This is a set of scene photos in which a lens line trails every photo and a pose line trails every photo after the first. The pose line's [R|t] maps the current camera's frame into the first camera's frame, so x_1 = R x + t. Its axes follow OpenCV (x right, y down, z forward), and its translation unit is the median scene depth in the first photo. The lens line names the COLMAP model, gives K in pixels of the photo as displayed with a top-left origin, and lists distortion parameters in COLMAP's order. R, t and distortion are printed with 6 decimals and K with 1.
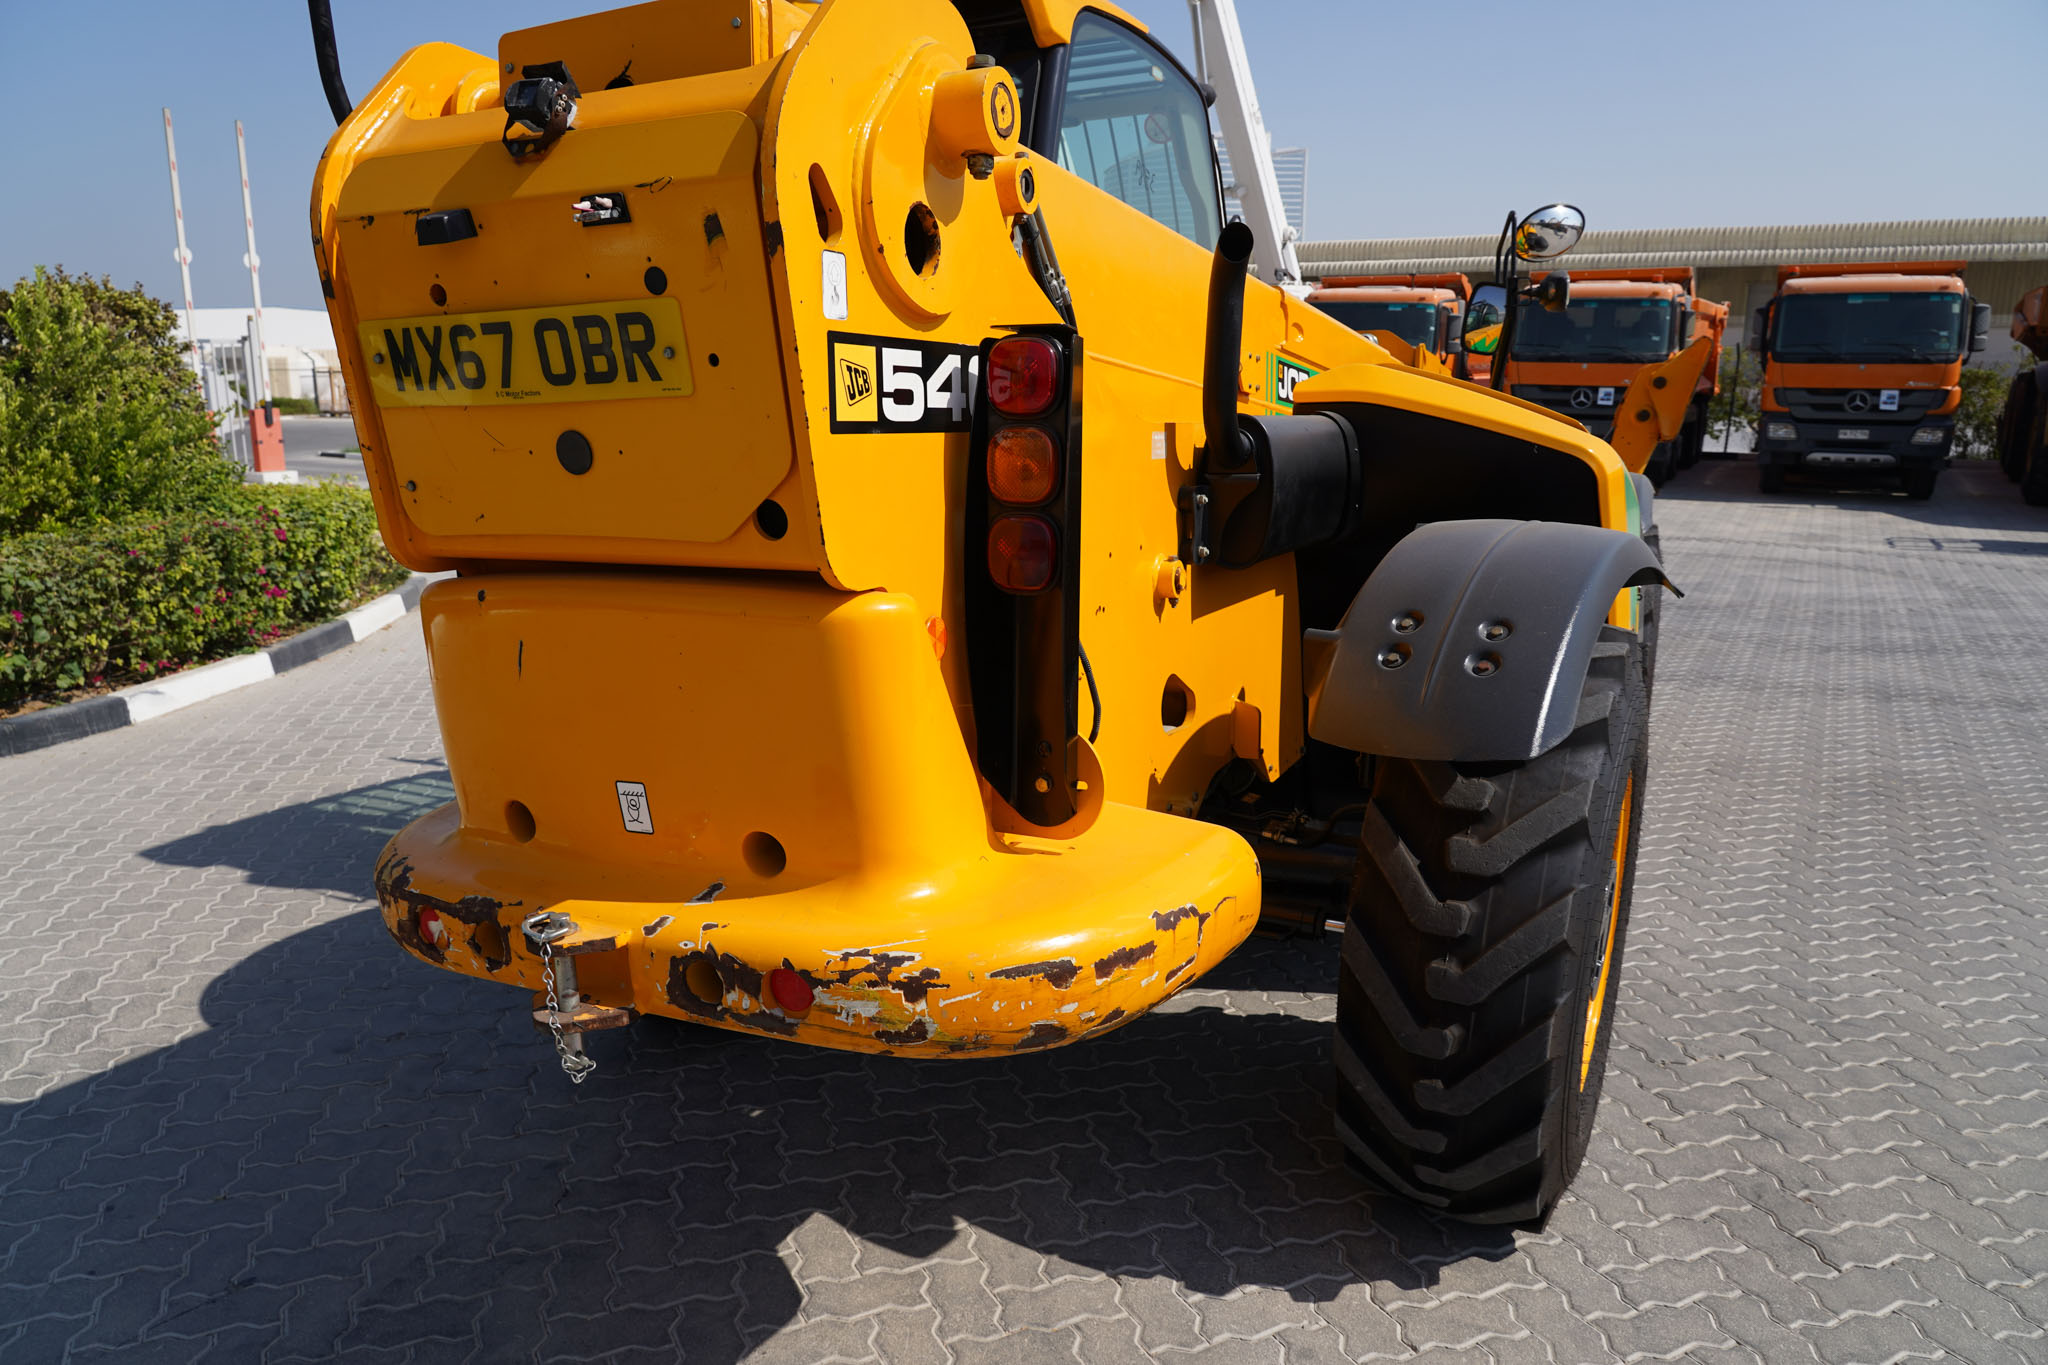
lens RADIAL K [[1359.3, 0, 1022.0], [0, 1359.3, 651.5], [0, 0, 1]] dist [-0.035002, 0.004767]
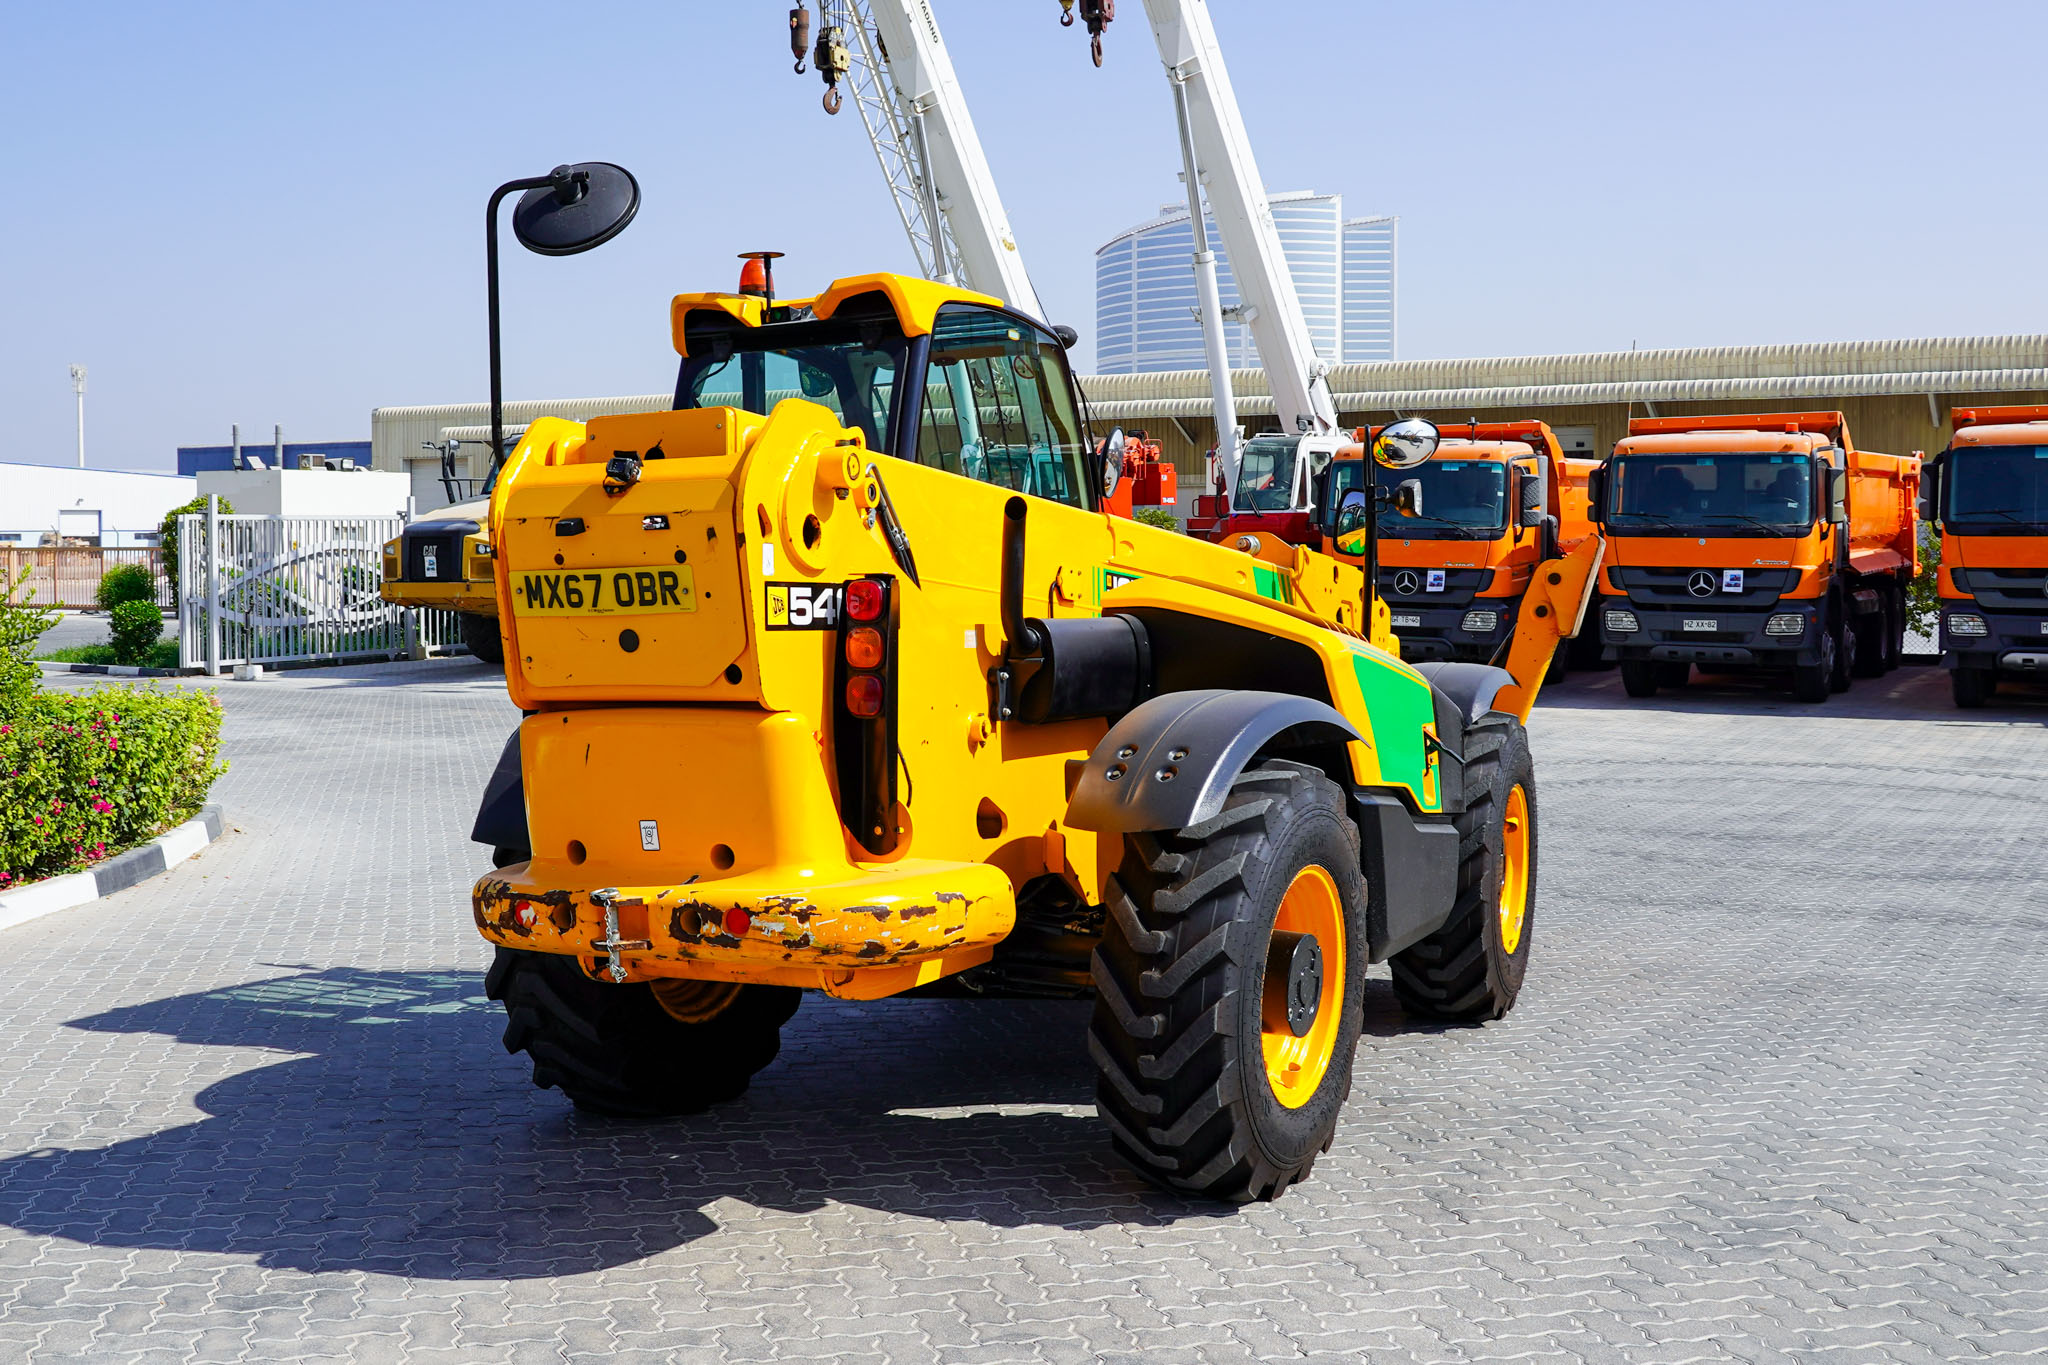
lens RADIAL K [[1979.7, 0, 986.1], [0, 1979.7, 579.8], [0, 0, 1]] dist [-0.034904, 0.017779]
pose [[0.999947, -0.003244, 0.009805, 0.133744], [0.005011, 0.982538, -0.185997, 0.263966], [-0.009031, 0.186036, 0.982501, -1.604049]]
